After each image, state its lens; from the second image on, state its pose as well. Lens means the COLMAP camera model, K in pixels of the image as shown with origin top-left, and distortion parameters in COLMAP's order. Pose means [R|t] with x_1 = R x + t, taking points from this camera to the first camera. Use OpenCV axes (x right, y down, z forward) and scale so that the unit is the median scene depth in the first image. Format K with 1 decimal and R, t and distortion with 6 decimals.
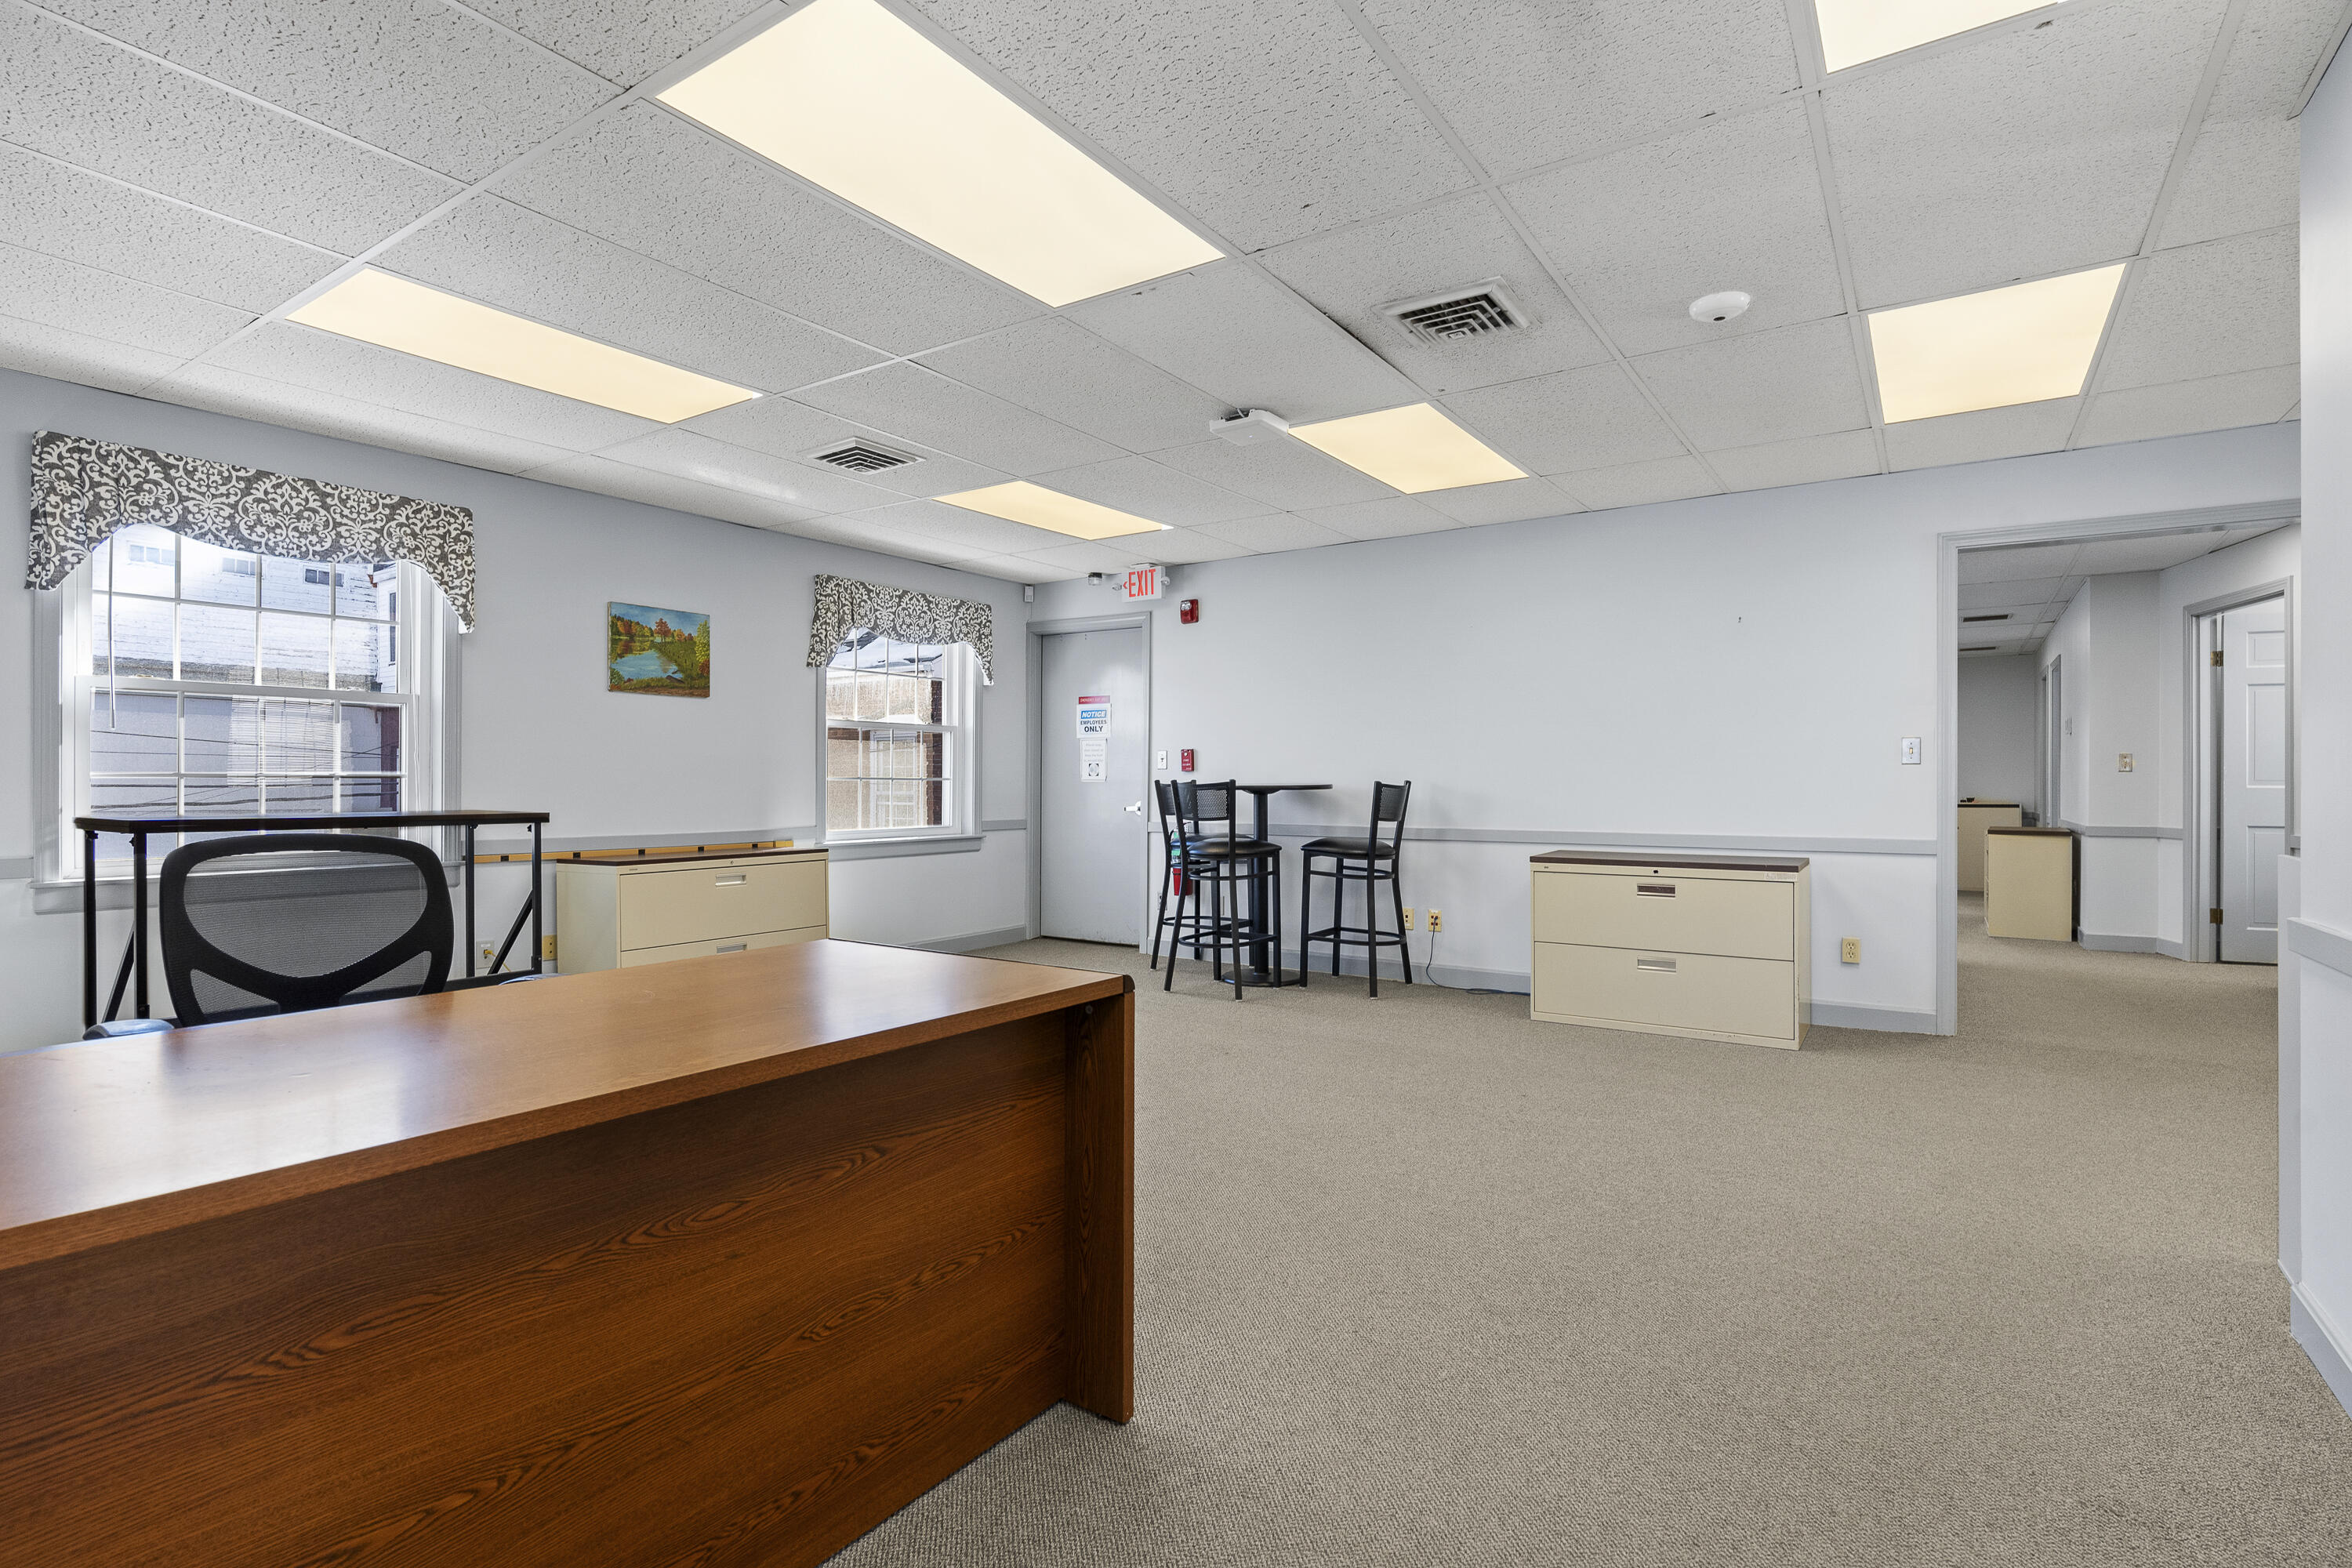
lens RADIAL K [[1137.3, 0, 1176.0], [0, 1137.3, 784.0], [0, 0, 1]] dist [-0.000847, -0.000831]
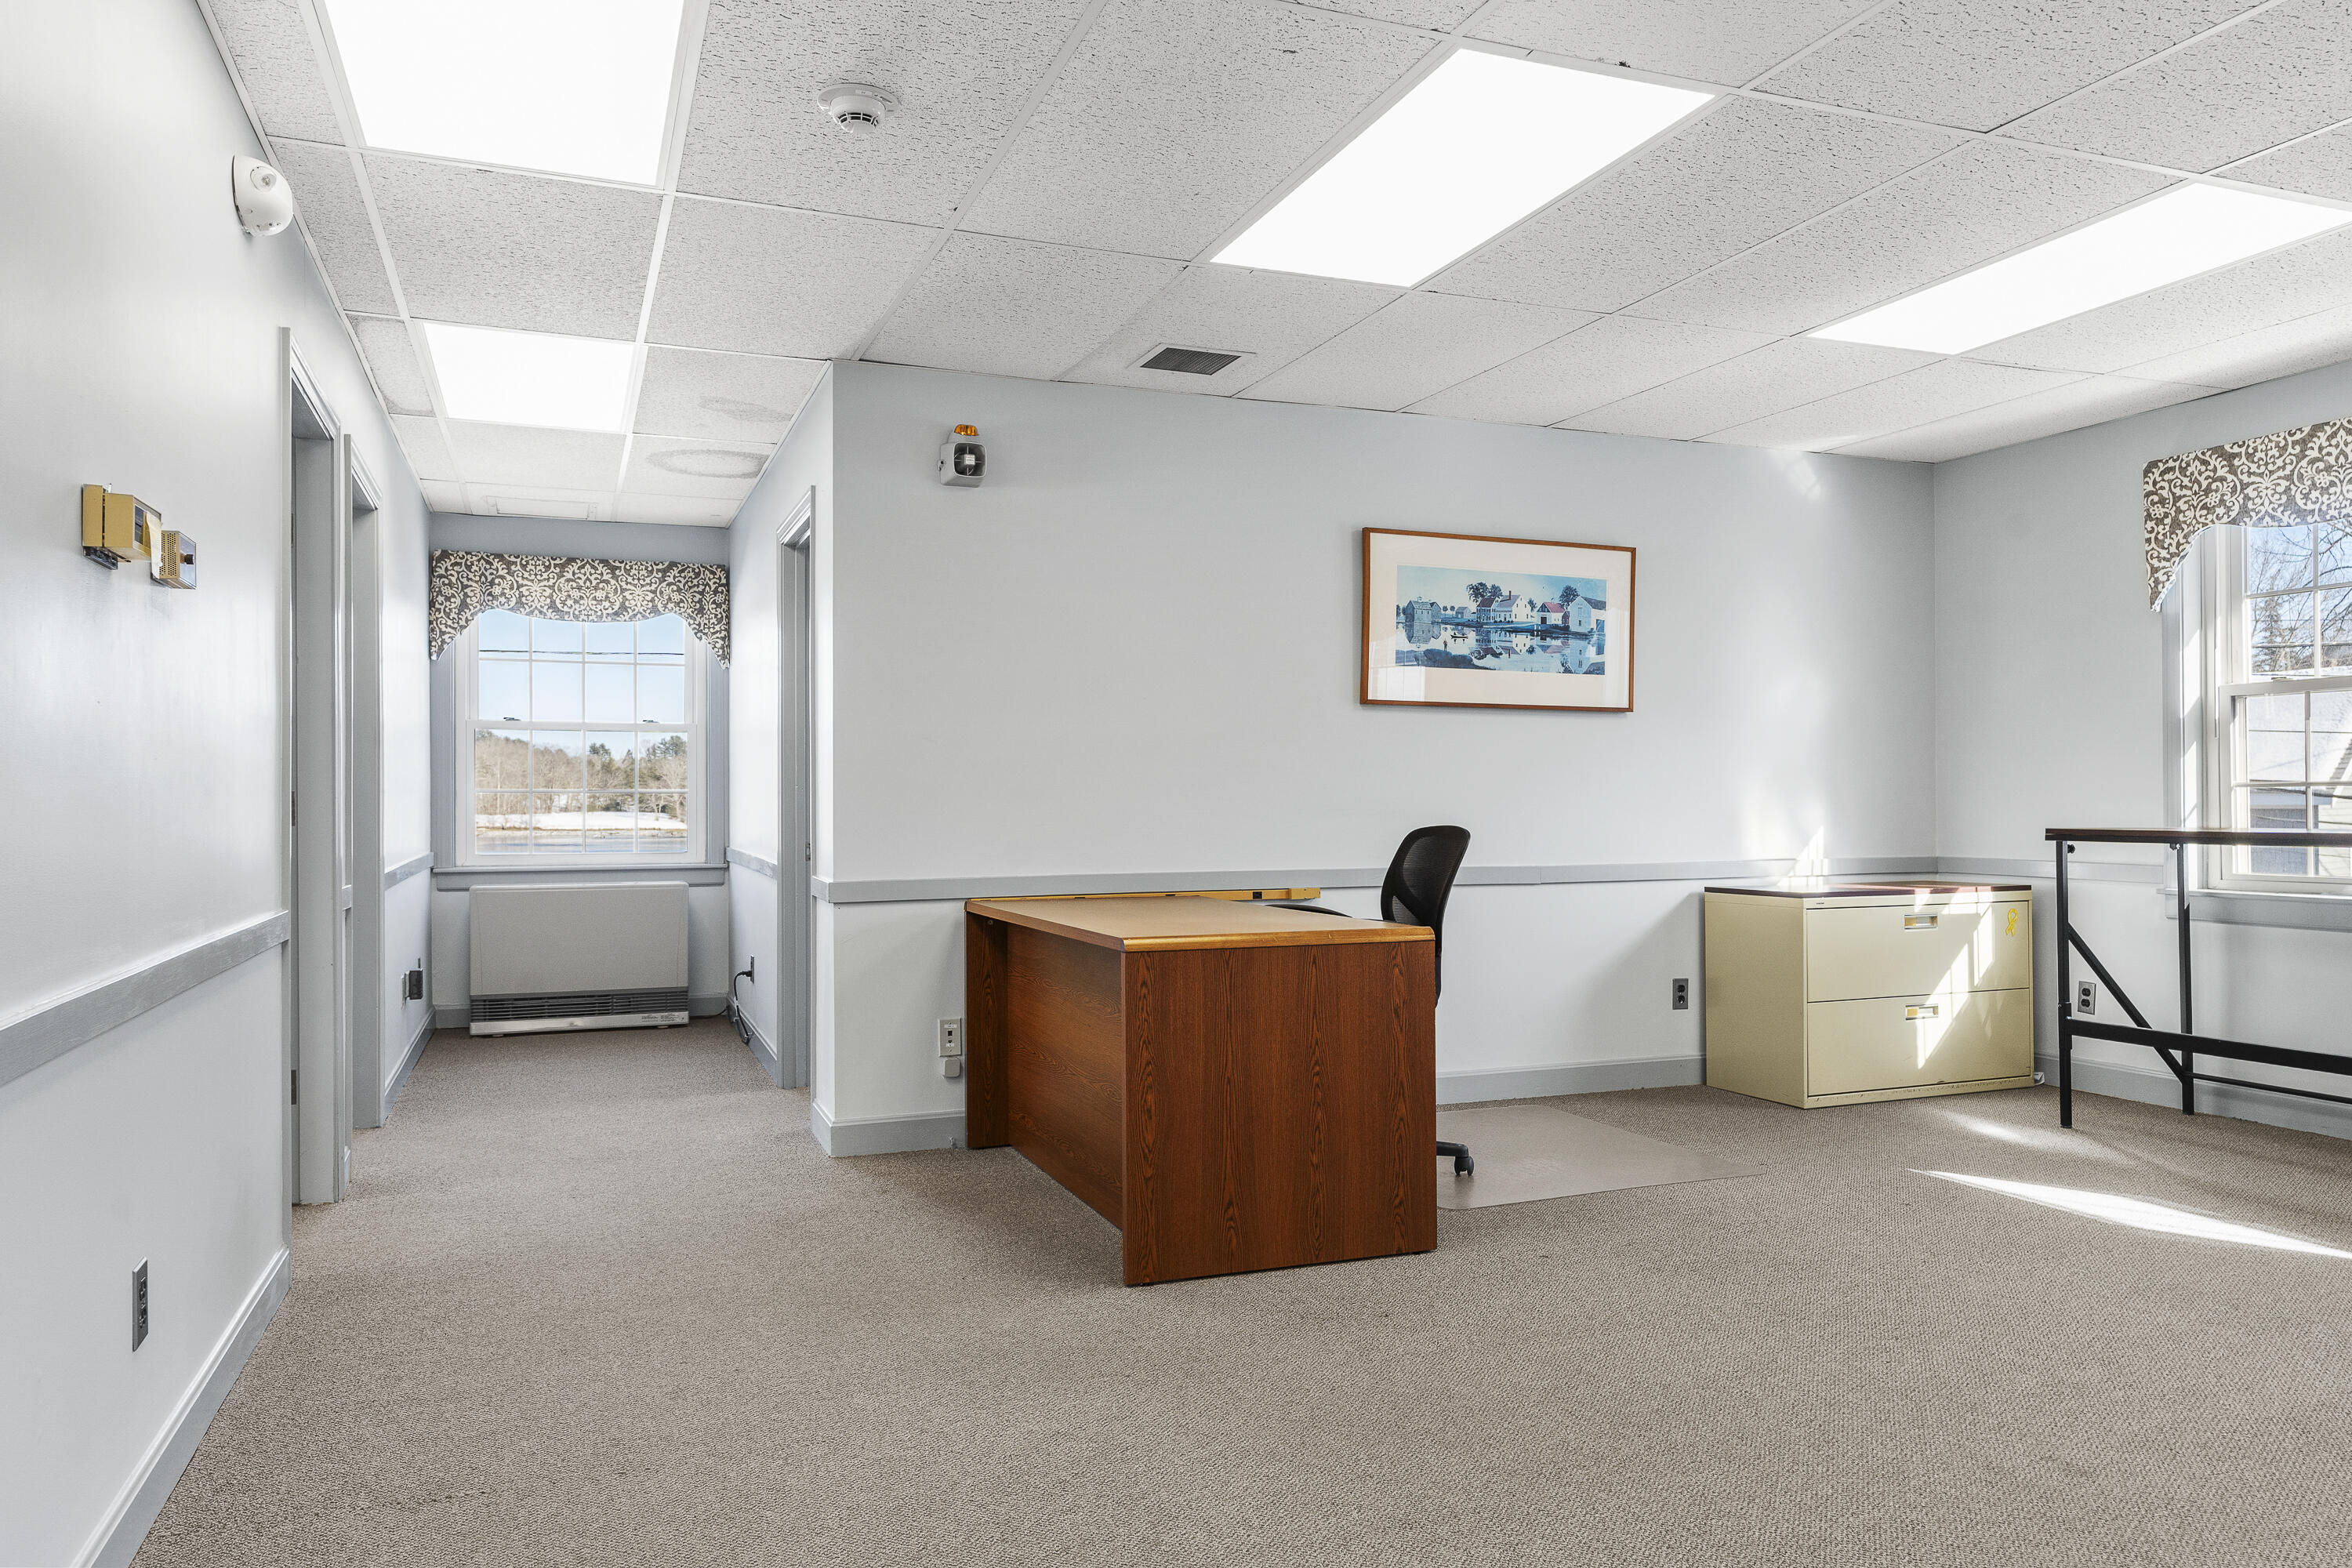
lens RADIAL K [[1666.8, 0, 1176.0], [0, 1666.8, 784.0], [0, 0, 1]] dist [0.006863, 0.003083]
pose [[-0.595474, -0.002979, -0.803369, 0.717972], [0.008727, 0.999910, -0.010176, -0.001695], [0.803327, -0.013071, -0.595395, 1.070824]]
